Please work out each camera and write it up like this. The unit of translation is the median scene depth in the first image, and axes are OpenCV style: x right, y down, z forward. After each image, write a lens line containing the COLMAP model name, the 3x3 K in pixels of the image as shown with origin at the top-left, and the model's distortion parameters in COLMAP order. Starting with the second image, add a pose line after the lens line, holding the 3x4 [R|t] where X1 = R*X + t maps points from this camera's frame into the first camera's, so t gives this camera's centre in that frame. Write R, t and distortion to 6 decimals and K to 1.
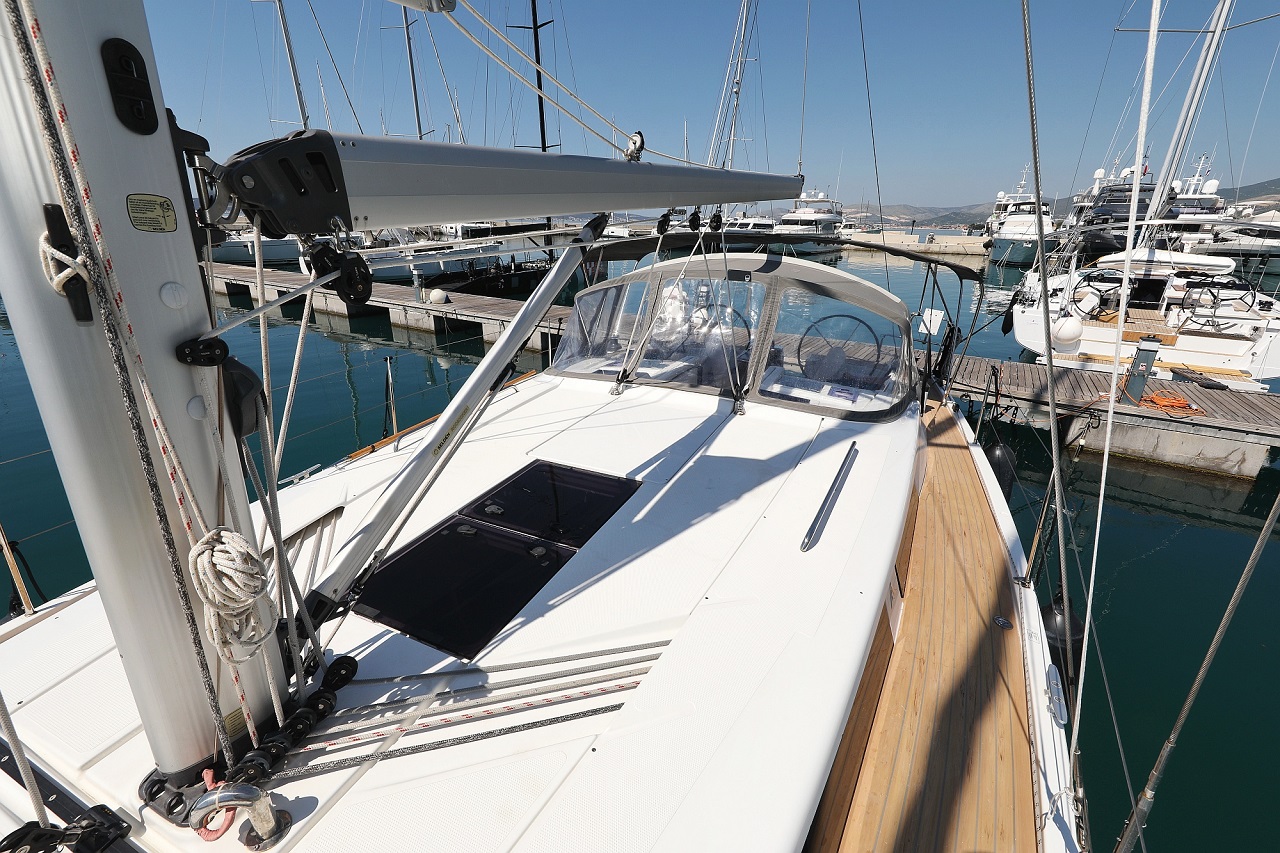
lens RADIAL K [[562.1, 0, 640.0], [0, 562.1, 426.5], [0, 0, 1]] dist [0.001307, 0.004684]
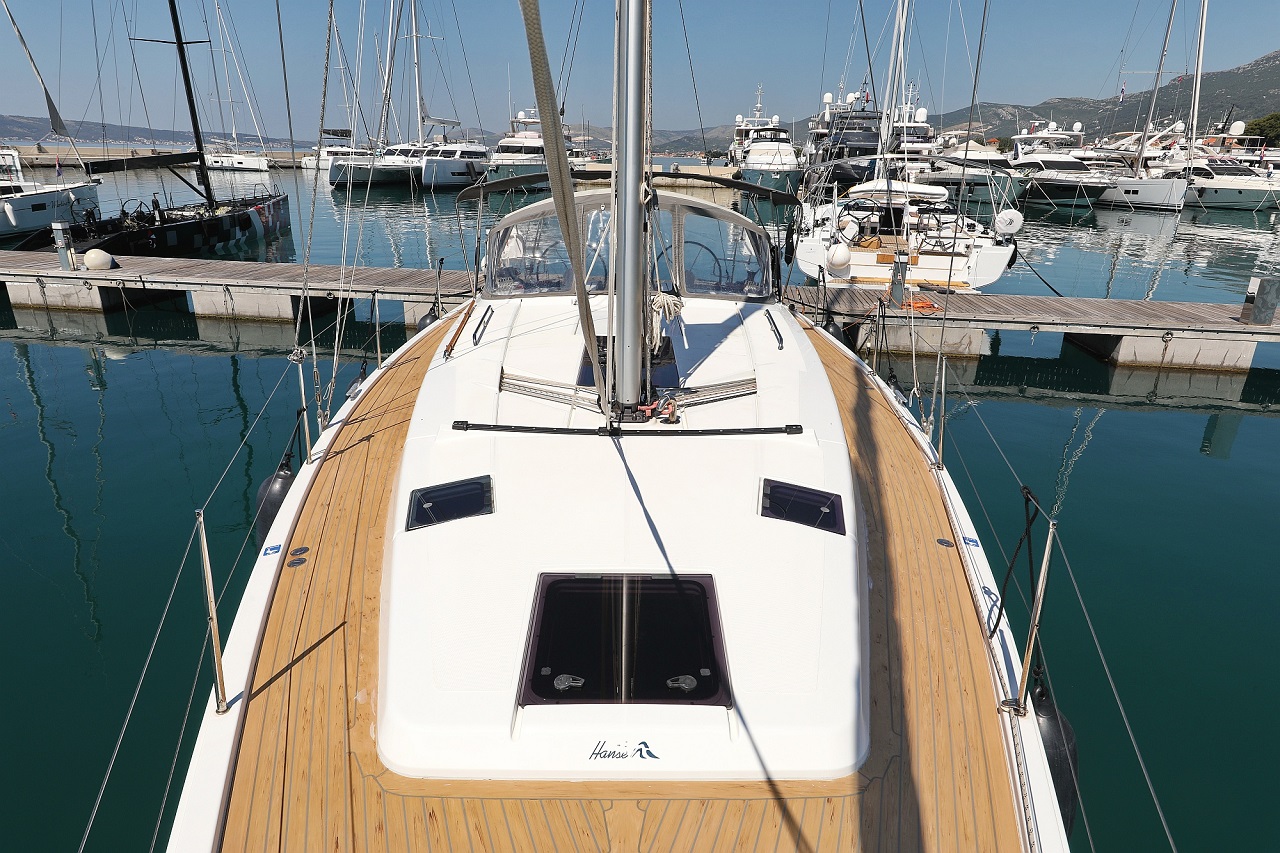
lens RADIAL K [[788.0, 0, 640.0], [0, 788.0, 426.5], [0, 0, 1]] dist [-0.000203, -0.000387]
pose [[0.909768, -0.136379, 0.392076, -0.169236], [0.139574, 0.989999, 0.020494, 0.051765], [-0.390950, 0.036079, 0.919705, -0.169609]]
